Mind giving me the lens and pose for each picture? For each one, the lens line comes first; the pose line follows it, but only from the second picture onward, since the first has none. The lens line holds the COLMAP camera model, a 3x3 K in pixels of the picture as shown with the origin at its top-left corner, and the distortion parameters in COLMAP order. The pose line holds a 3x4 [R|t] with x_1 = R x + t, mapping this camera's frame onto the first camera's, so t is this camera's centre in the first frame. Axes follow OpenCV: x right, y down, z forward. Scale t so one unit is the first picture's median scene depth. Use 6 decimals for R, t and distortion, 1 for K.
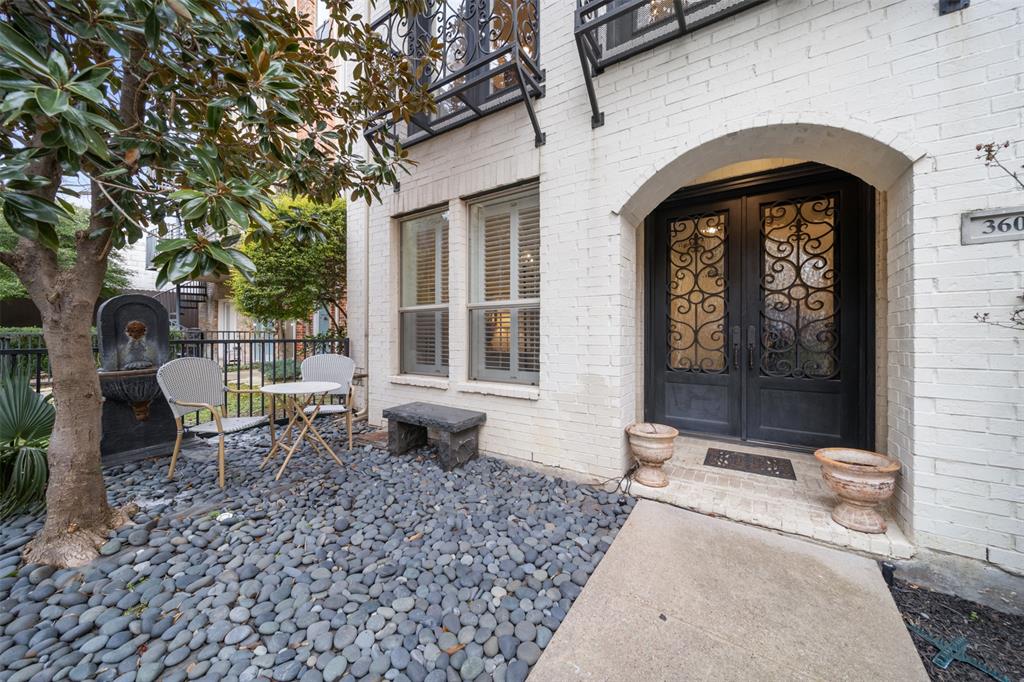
lens RADIAL K [[357.2, 0, 517.5], [0, 357.2, 336.8], [0, 0, 1]] dist [-0.002926, -0.000308]
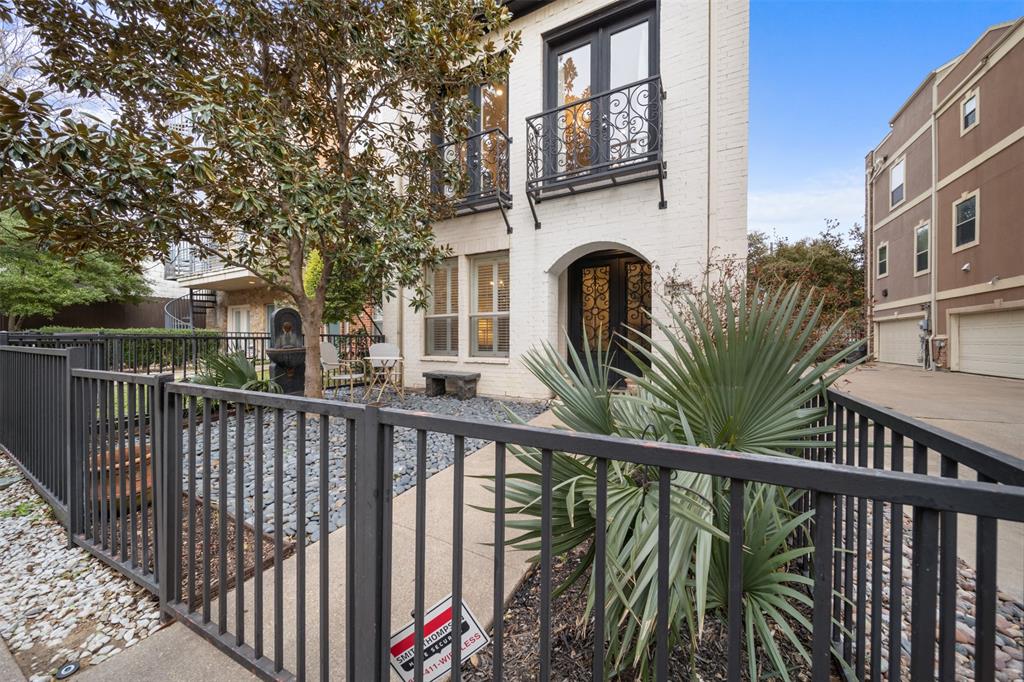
lens RADIAL K [[357.2, 0, 514.4], [0, 357.2, 340.8], [0, 0, 1]] dist [-0.002926, -0.000308]
pose [[0.997423, 0.000995, 0.071744, -0.041240], [-0.000582, 0.999983, -0.005782, 0.051079], [-0.071749, 0.005726, 0.997406, -0.791520]]
